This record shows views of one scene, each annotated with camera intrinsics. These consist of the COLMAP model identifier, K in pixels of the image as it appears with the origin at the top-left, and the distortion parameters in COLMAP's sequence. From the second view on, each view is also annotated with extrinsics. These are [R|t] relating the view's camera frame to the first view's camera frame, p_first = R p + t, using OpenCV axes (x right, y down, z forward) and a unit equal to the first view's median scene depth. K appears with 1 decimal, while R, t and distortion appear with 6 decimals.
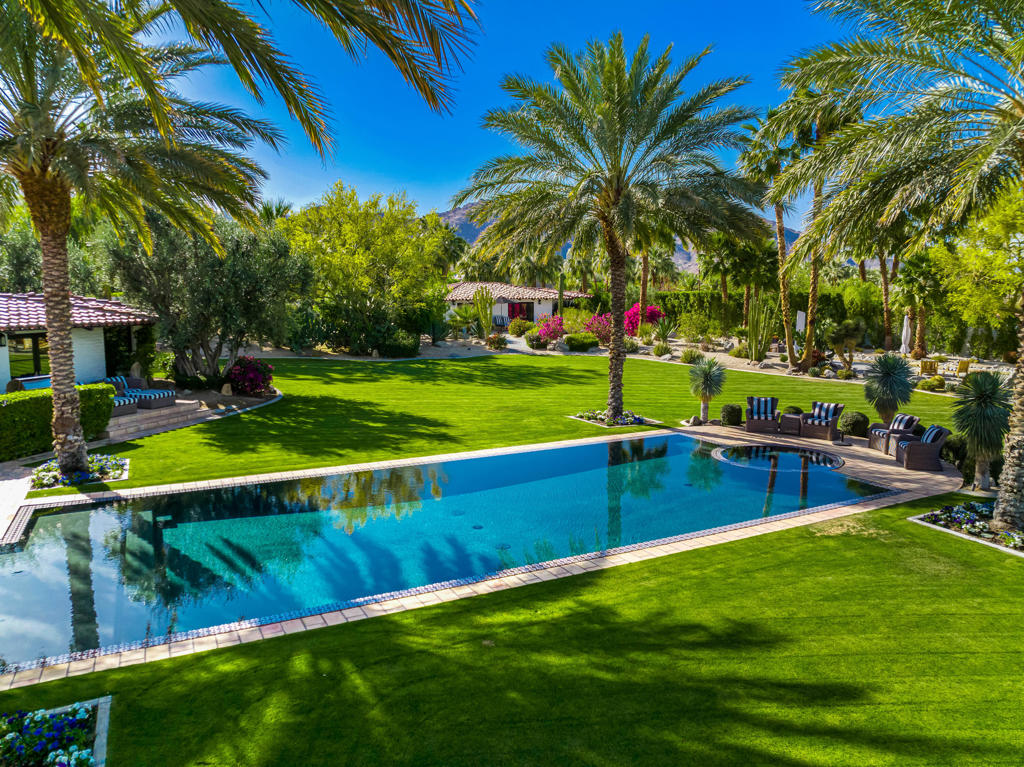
lens RADIAL K [[715.0, 0, 512.0], [0, 715.0, 383.5], [0, 0, 1]] dist [-0.046736, 0.005435]
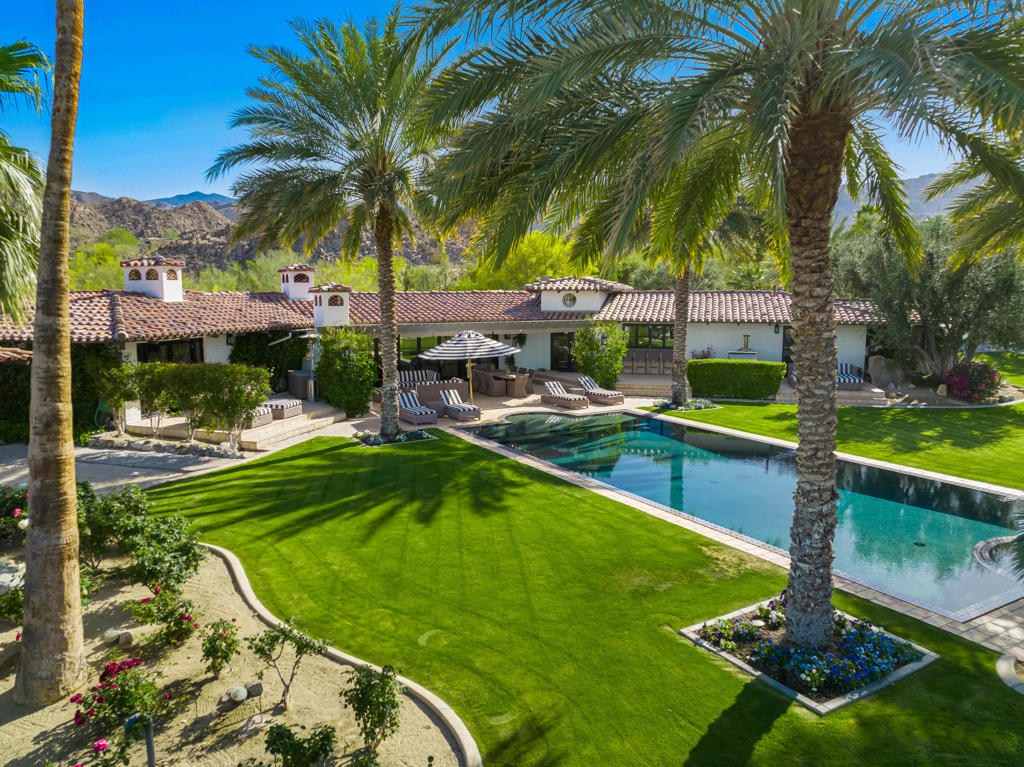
lens RADIAL K [[715.0, 0, 512.0], [0, 715.0, 383.5], [0, 0, 1]] dist [-0.046736, 0.005435]
pose [[0.034488, 0.128791, -0.991072, 0.972825], [-0.124897, 0.984443, 0.123584, -0.078541], [0.991570, 0.119520, 0.050037, 0.456099]]
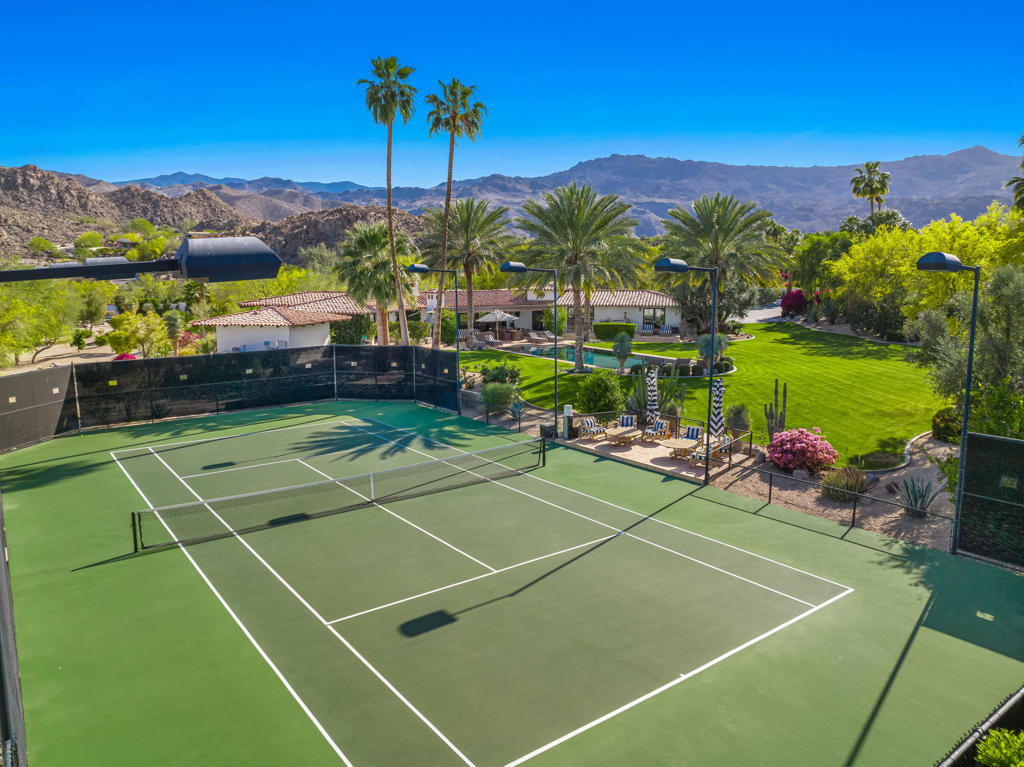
lens RADIAL K [[715.0, 0, 512.0], [0, 715.0, 383.5], [0, 0, 1]] dist [-0.046736, 0.005435]
pose [[0.051403, 0.153904, -0.986748, 3.029546], [-0.124201, 0.981368, 0.146595, -0.161547], [0.990925, 0.115020, 0.069561, 0.299471]]
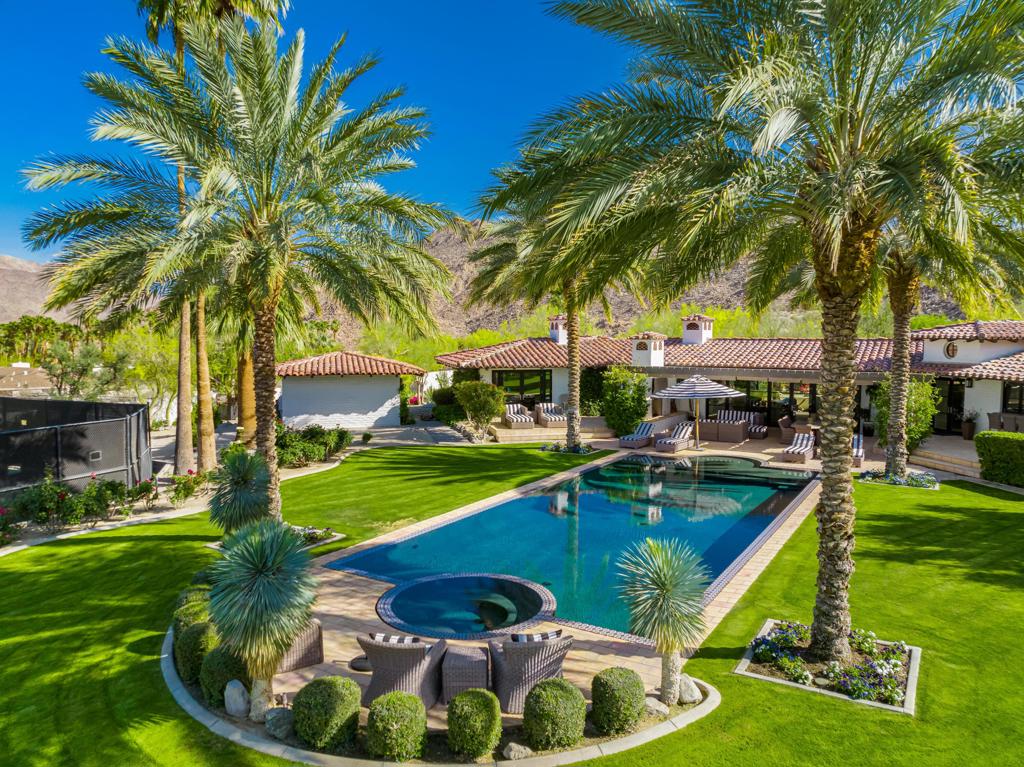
lens RADIAL K [[715.0, 0, 512.0], [0, 715.0, 383.5], [0, 0, 1]] dist [-0.046736, 0.005435]
pose [[-0.861154, 0.041358, -0.506659, 0.701258], [-0.059589, 0.981601, 0.181409, -0.247565], [0.504840, 0.186413, -0.842845, 1.607453]]
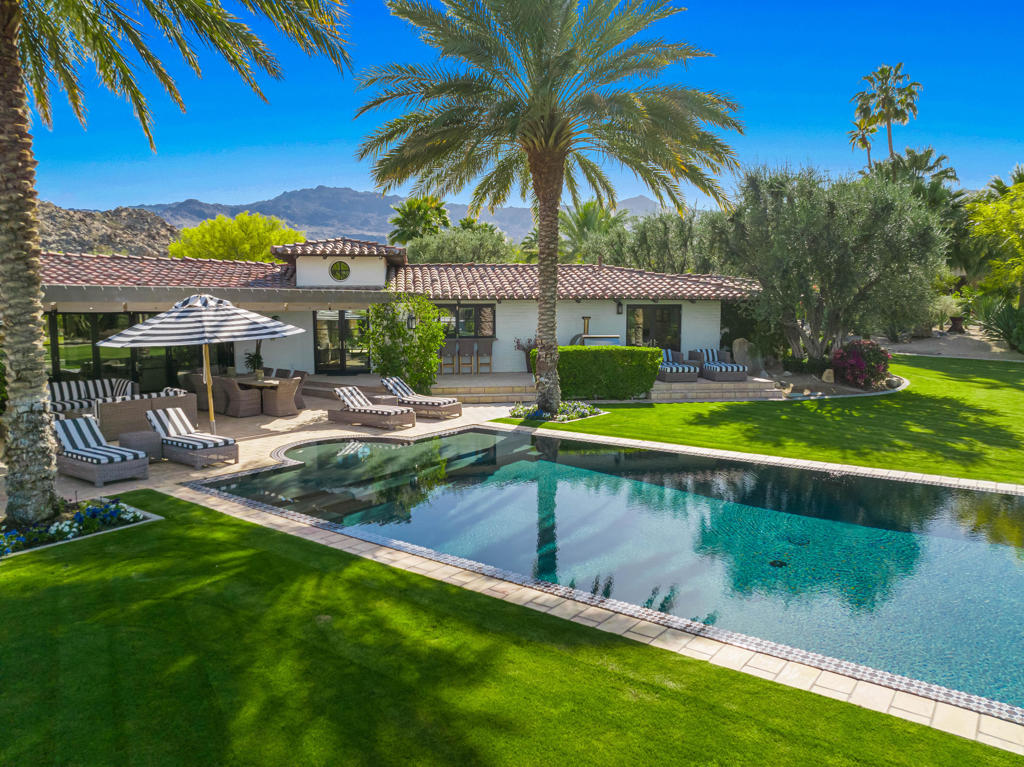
lens RADIAL K [[715.0, 0, 512.0], [0, 715.0, 383.5], [0, 0, 1]] dist [-0.046736, 0.005435]
pose [[0.432989, 0.098994, -0.895947, 0.337391], [-0.114899, 0.991905, 0.054069, 0.024205], [0.894046, 0.079532, 0.440858, 0.396829]]
